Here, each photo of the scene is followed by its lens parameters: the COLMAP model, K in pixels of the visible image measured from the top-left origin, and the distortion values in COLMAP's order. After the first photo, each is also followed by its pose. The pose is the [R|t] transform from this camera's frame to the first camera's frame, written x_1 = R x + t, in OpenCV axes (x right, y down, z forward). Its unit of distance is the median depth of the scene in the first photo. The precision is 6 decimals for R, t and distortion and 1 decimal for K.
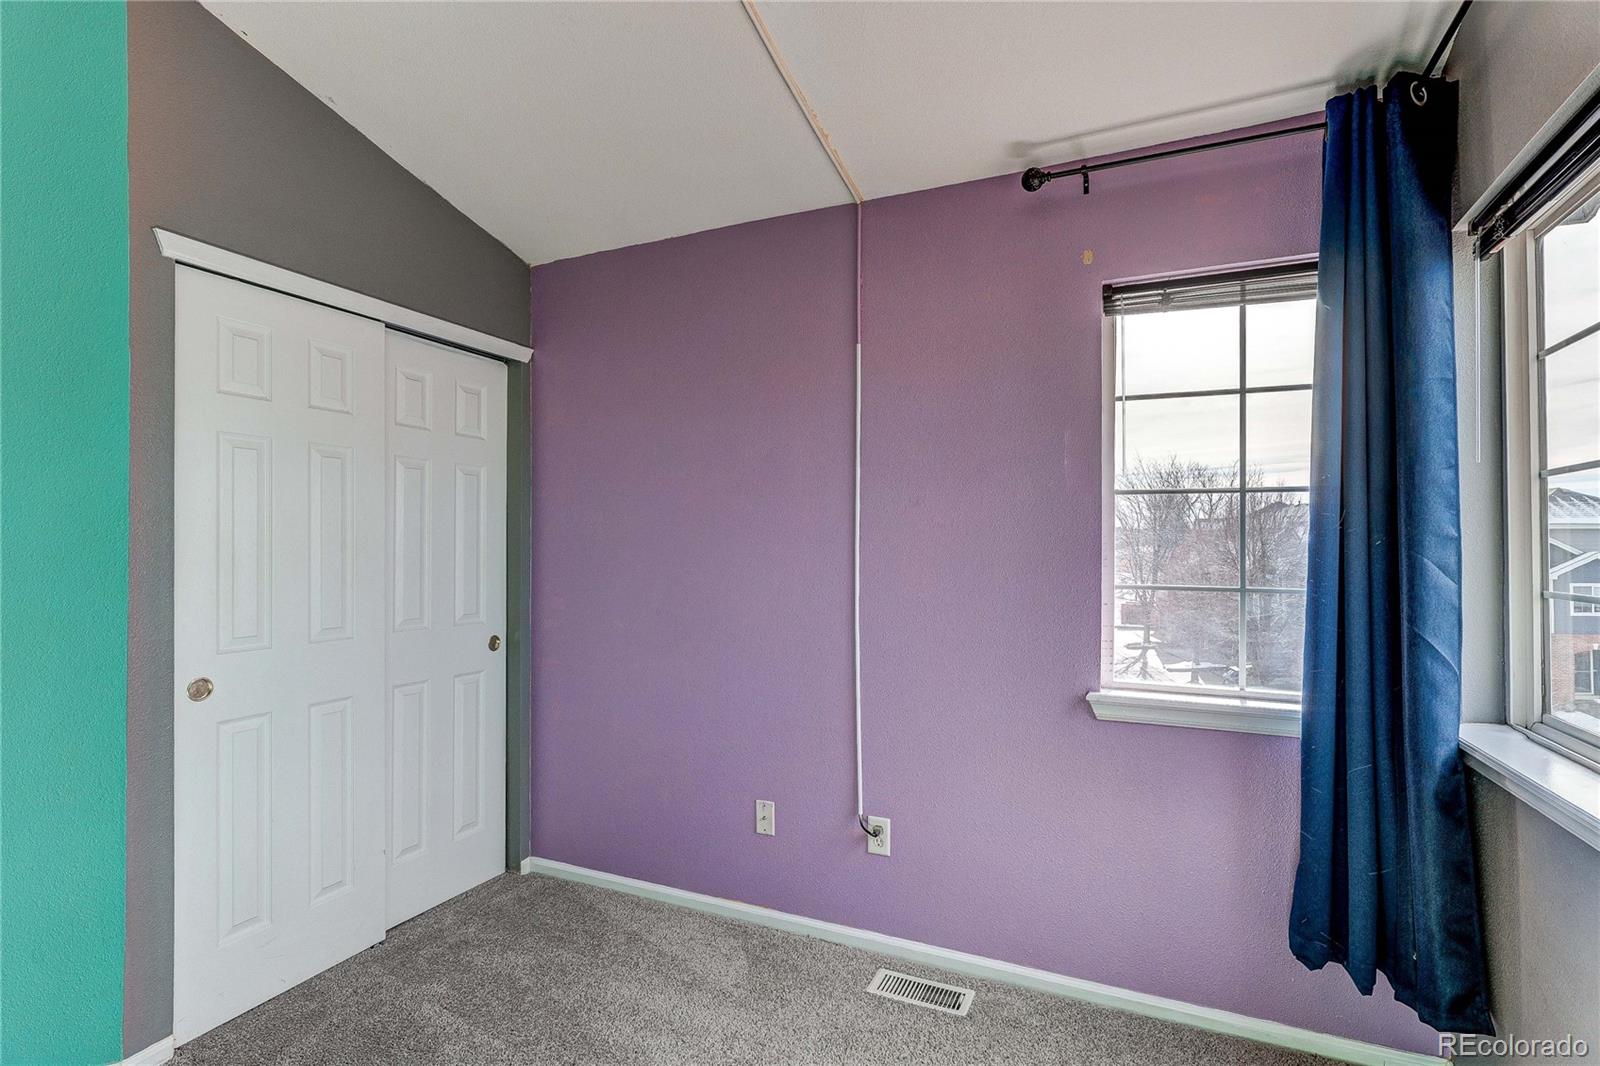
lens RADIAL K [[773.0, 0, 800.0], [0, 773.0, 533.0], [0, 0, 1]] dist [-0.002278, -0.000019]
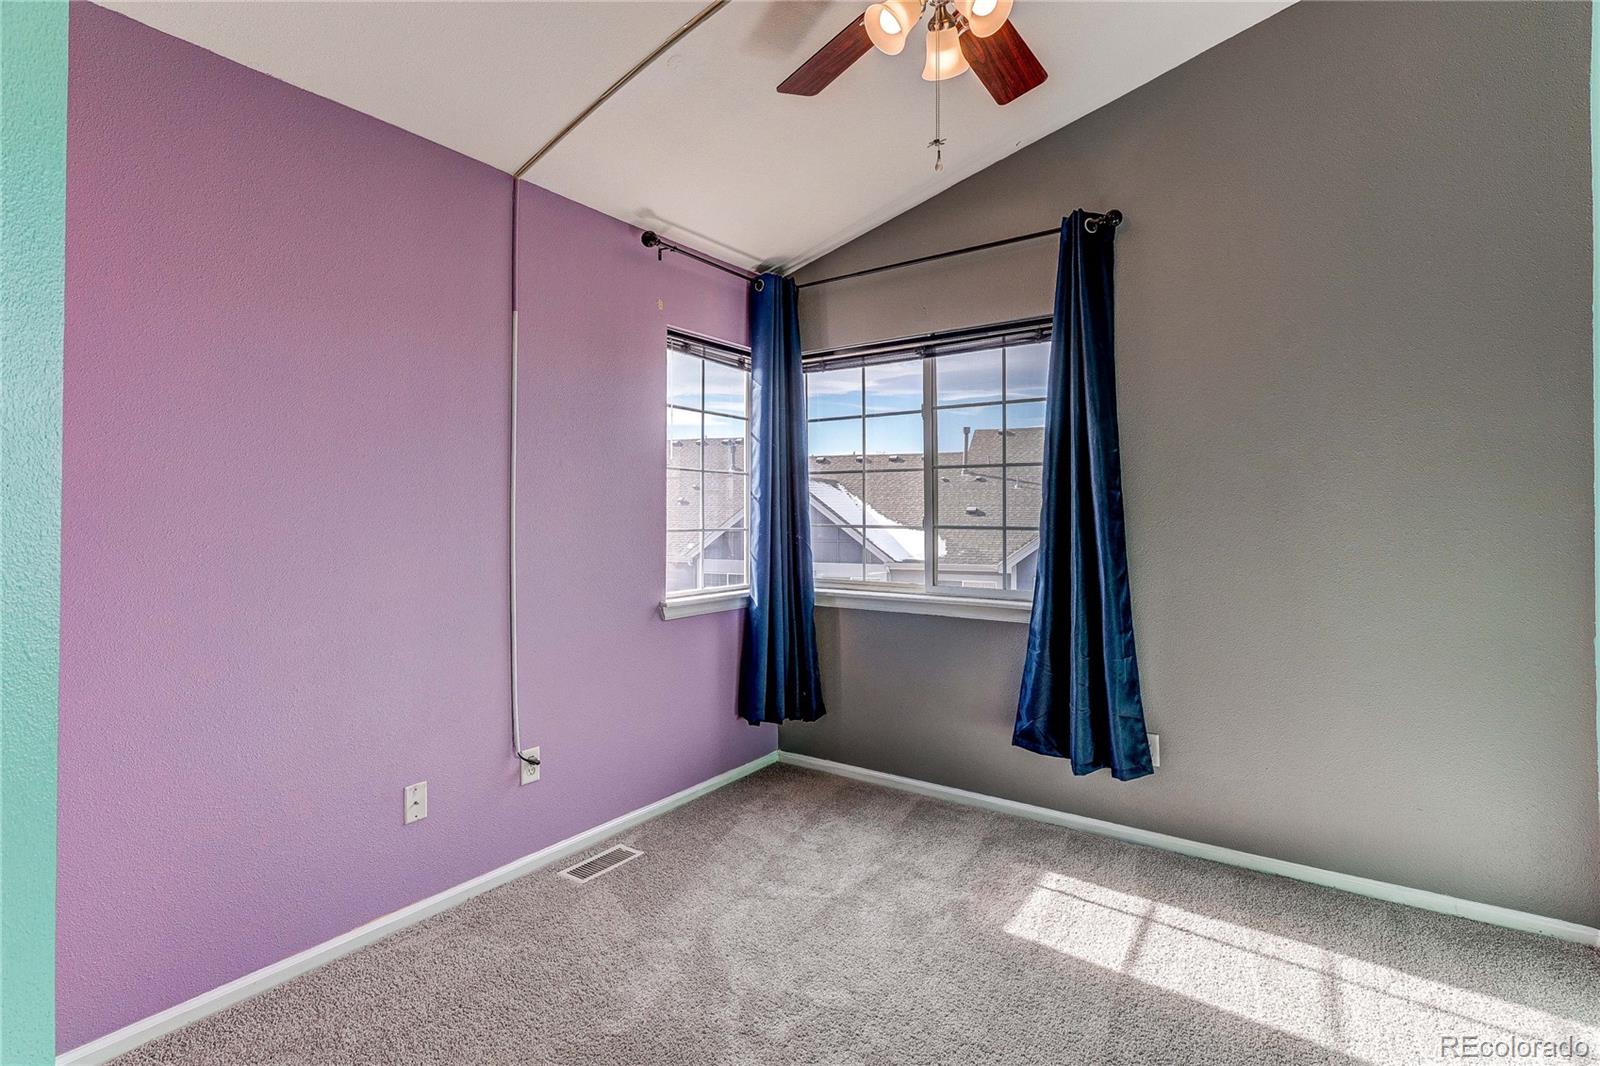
lens RADIAL K [[757.2, 0, 802.5], [0, 757.2, 512.8], [0, 0, 1]] dist [0.002044, 0.000049]
pose [[0.184750, -0.000459, 0.982785, -0.993818], [-0.005916, 0.999981, 0.001580, 0.032716], [-0.982768, -0.006106, 0.184744, 0.475718]]
